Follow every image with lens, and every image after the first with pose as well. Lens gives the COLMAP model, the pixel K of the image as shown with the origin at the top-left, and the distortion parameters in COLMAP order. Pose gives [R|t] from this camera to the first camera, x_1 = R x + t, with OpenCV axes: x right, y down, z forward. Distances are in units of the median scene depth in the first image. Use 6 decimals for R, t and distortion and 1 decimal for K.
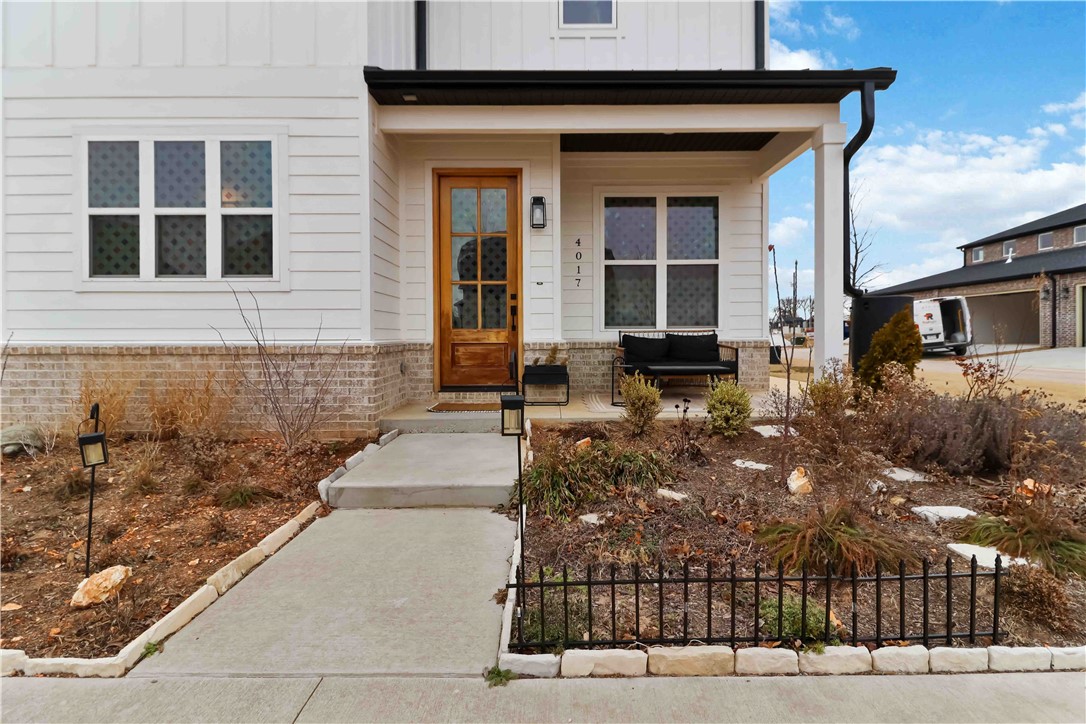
lens RADIAL K [[498.1, 0, 547.3], [0, 498.1, 346.4], [0, 0, 1]] dist [0.013607, -0.010936]
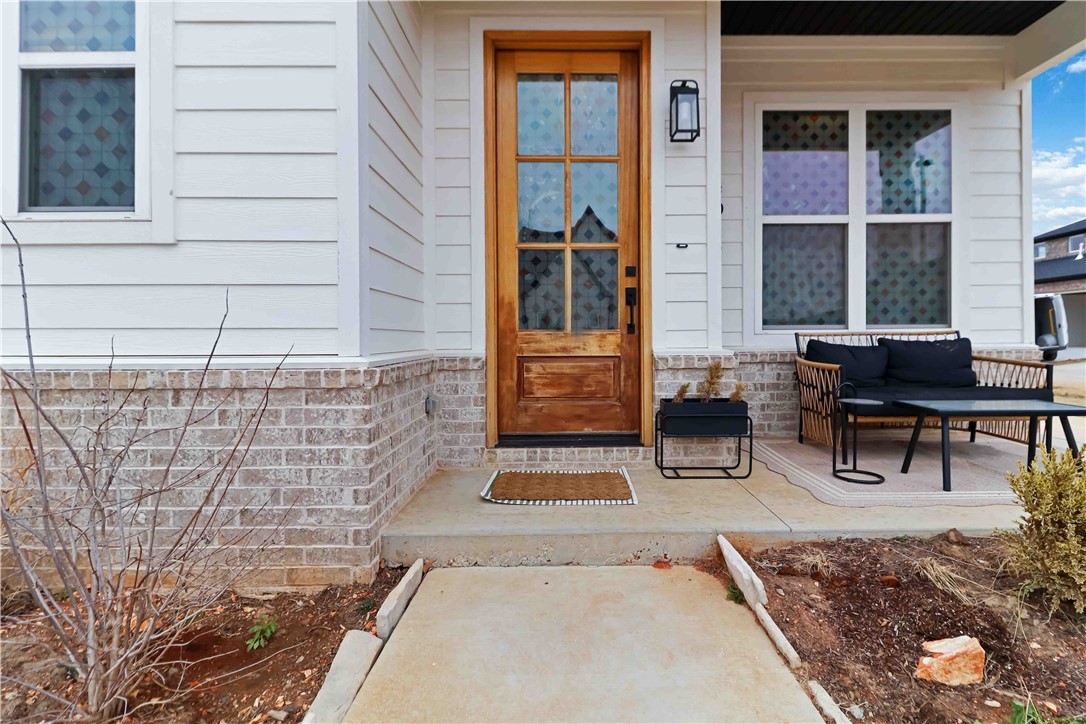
lens RADIAL K [[507.4, 0, 566.5], [0, 507.4, 343.8], [0, 0, 1]] dist [0.016134, -0.014287]
pose [[0.999996, -0.002692, 0.000098, -0.140083], [0.002694, 0.999918, -0.012554, -0.013468], [-0.000064, 0.012554, 0.999921, 0.447504]]
